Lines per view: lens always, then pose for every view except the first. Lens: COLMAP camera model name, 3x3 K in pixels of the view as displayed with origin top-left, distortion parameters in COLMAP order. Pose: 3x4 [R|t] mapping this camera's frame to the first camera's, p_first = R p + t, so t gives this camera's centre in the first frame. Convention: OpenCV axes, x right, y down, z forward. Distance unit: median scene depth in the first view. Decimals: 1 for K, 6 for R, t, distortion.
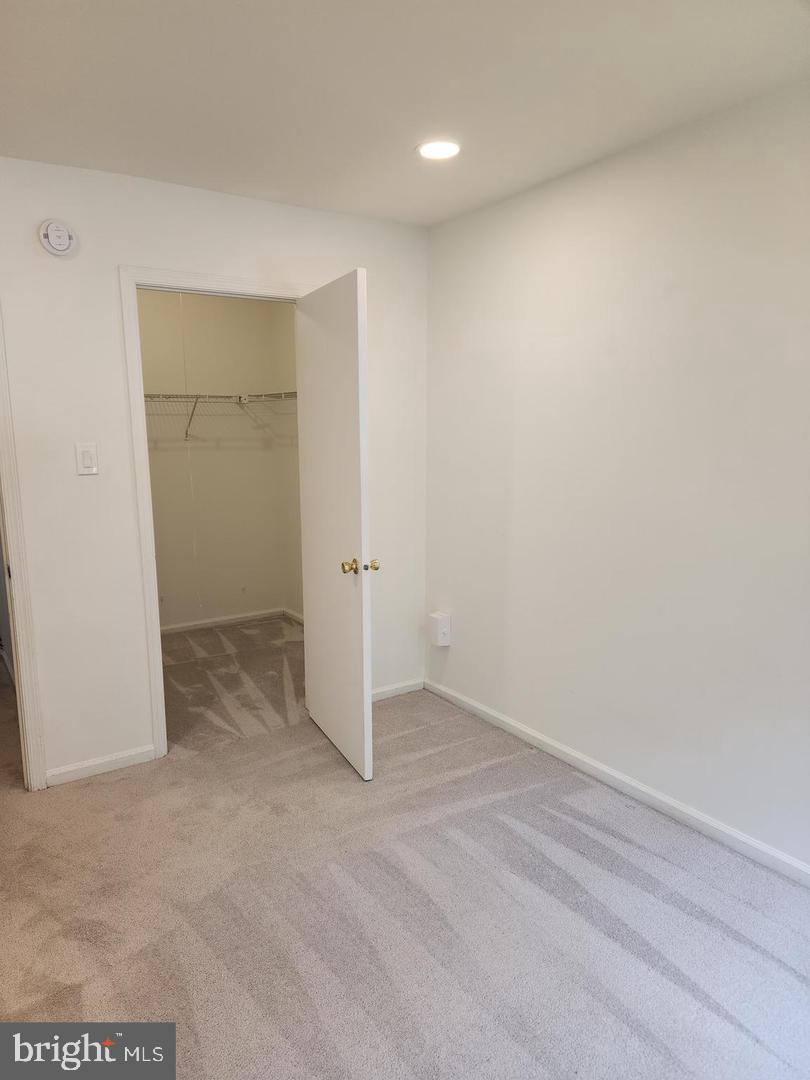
lens RADIAL K [[716.3, 0, 401.6], [0, 716.3, 551.0], [0, 0, 1]] dist [0.081931, -0.071518]
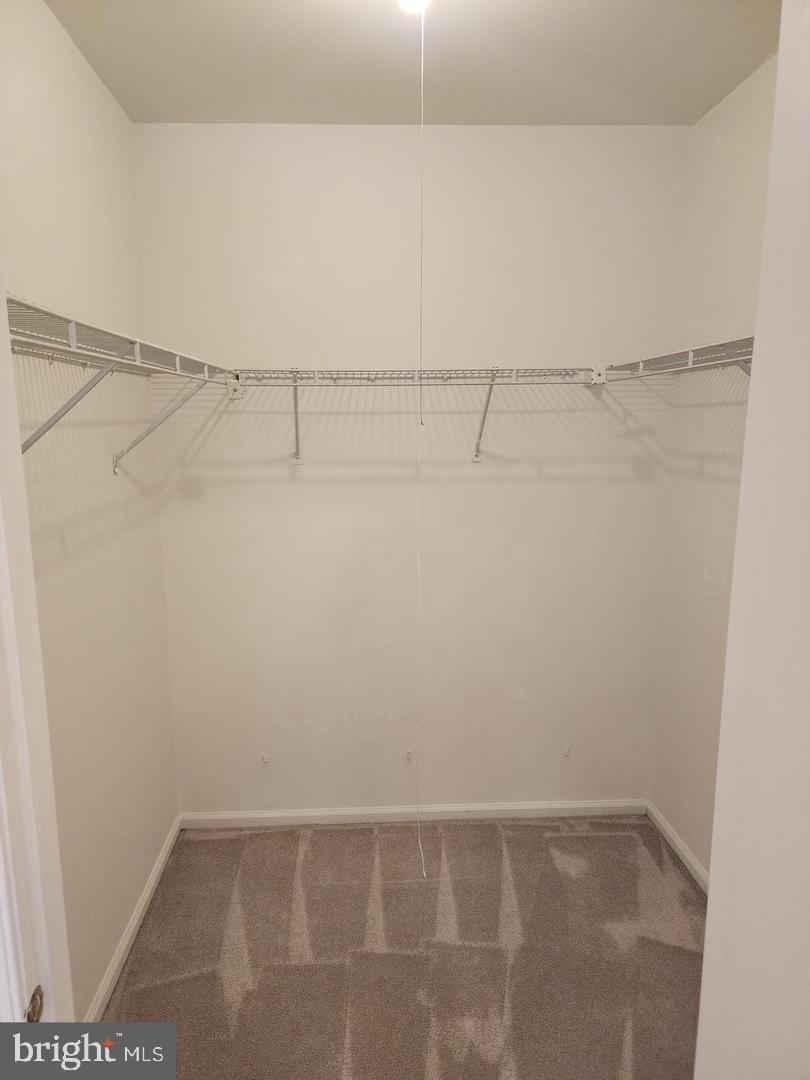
lens RADIAL K [[716.3, 0, 401.6], [0, 716.3, 551.0], [0, 0, 1]] dist [0.081931, -0.071518]
pose [[0.859749, 0.103392, -0.500142, -0.088226], [-0.088522, 0.994639, 0.053447, -0.115518], [0.502987, -0.001678, 0.864293, 0.550405]]
